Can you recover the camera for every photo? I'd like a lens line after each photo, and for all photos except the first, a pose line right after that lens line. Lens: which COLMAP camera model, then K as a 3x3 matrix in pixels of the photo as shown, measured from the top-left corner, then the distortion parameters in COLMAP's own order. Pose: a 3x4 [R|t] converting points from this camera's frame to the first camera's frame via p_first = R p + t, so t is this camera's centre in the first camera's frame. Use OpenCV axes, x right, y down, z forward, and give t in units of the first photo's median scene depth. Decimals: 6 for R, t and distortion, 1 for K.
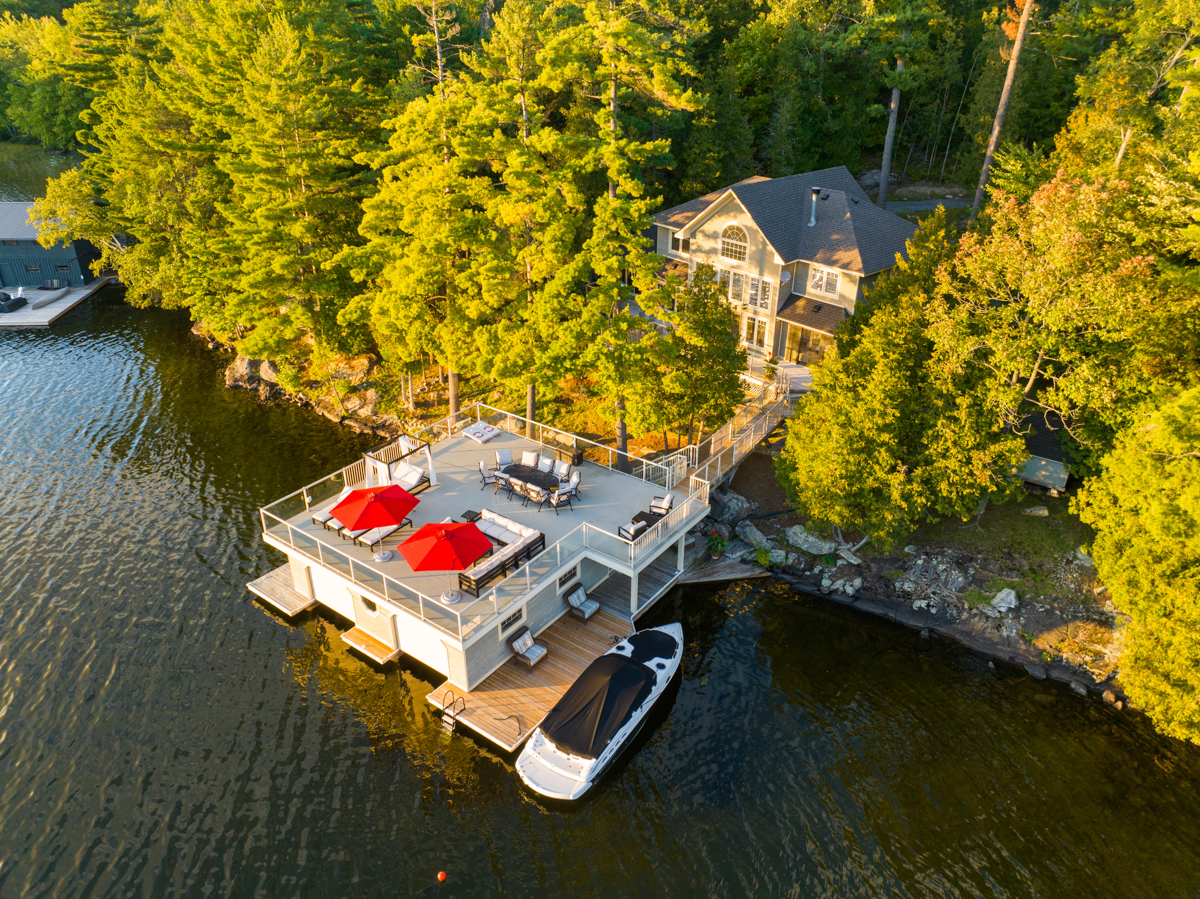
lens RADIAL K [[884.2, 0, 600.0], [0, 884.2, 449.5], [0, 0, 1]] dist [-0.002647, -0.001422]
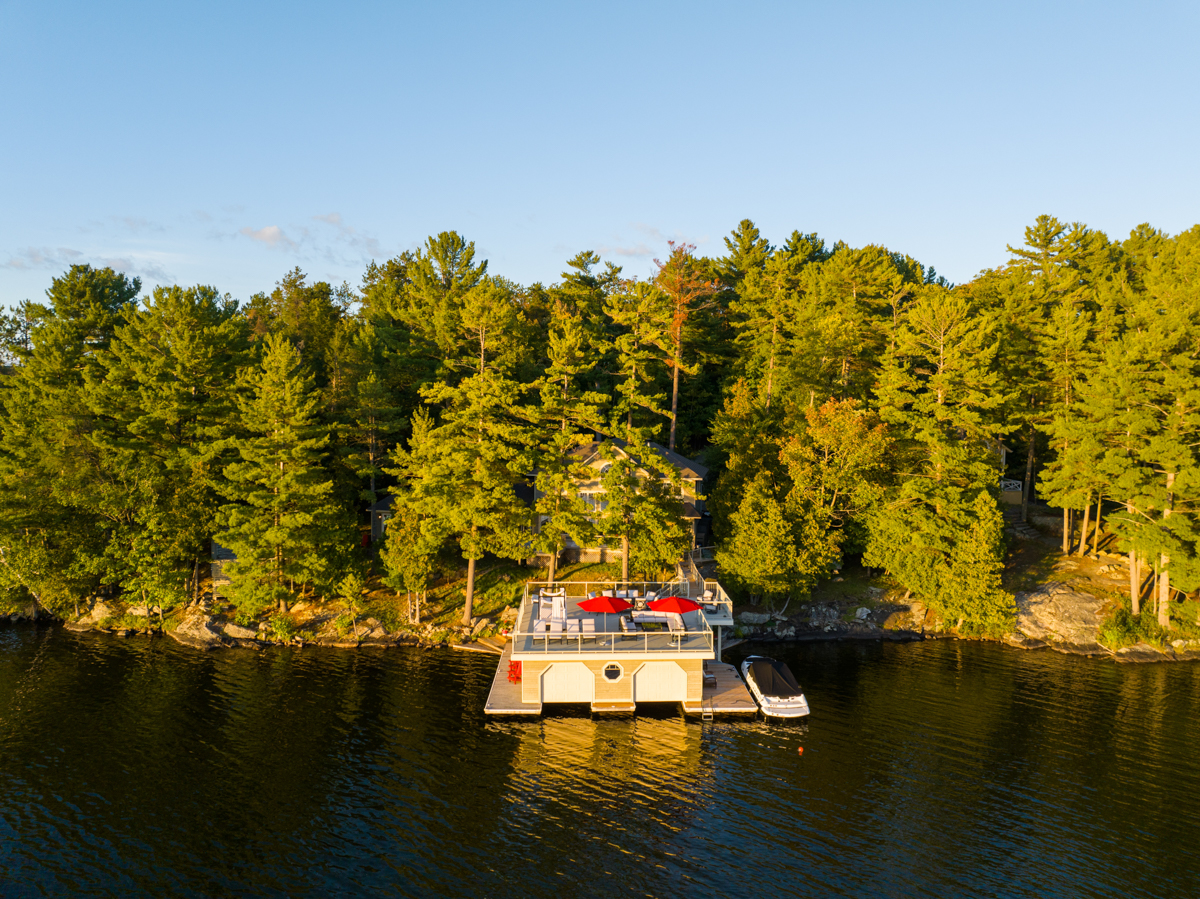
lens RADIAL K [[884.2, 0, 600.0], [0, 884.2, 449.5], [0, 0, 1]] dist [-0.002647, -0.001422]
pose [[0.789056, -0.047770, 0.612461, -1.110211], [0.283595, 0.912706, -0.294178, 0.247256], [-0.544944, 0.405814, 0.733724, -0.211210]]
